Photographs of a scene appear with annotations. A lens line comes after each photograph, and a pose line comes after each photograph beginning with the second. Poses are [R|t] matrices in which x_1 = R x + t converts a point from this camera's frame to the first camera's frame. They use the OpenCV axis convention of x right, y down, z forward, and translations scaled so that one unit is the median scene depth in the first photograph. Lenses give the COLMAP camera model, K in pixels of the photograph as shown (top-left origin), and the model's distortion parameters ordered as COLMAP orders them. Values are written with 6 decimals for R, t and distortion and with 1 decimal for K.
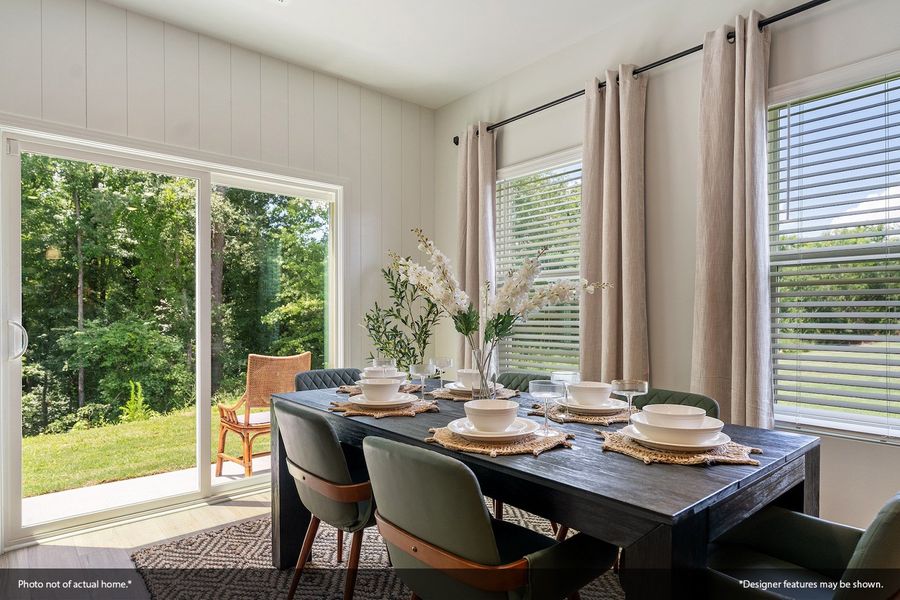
lens RADIAL K [[517.7, 0, 451.9], [0, 517.7, 305.1], [0, 0, 1]] dist [-0.000699, 0.000068]
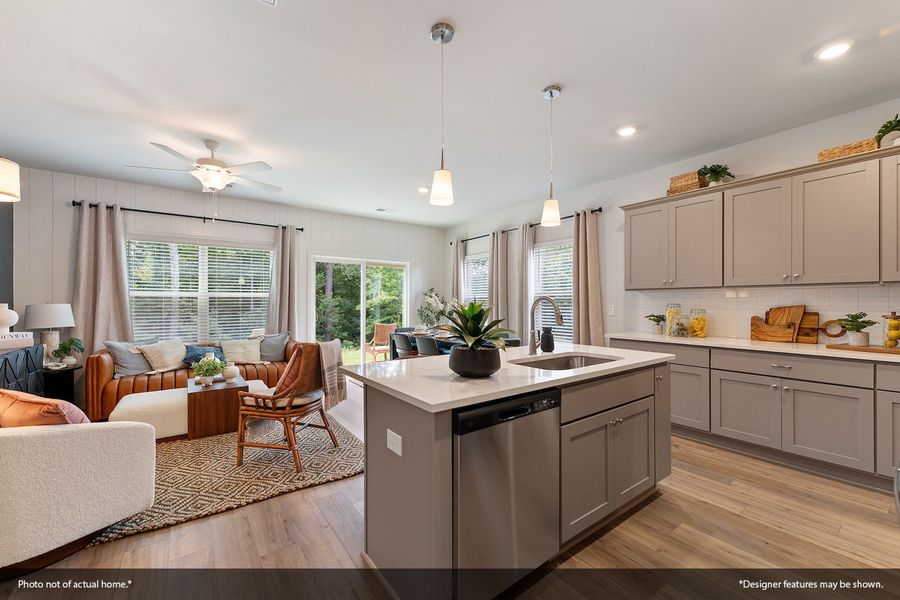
lens RADIAL K [[357.5, 0, 448.8], [0, 357.5, 300.9], [0, 0, 1]] dist [0.000302, -0.000102]
pose [[0.996168, 0.001844, -0.087438, 0.171823], [-0.001162, 0.999969, 0.007846, -0.041295], [0.087450, -0.007714, 0.996139, -0.909468]]
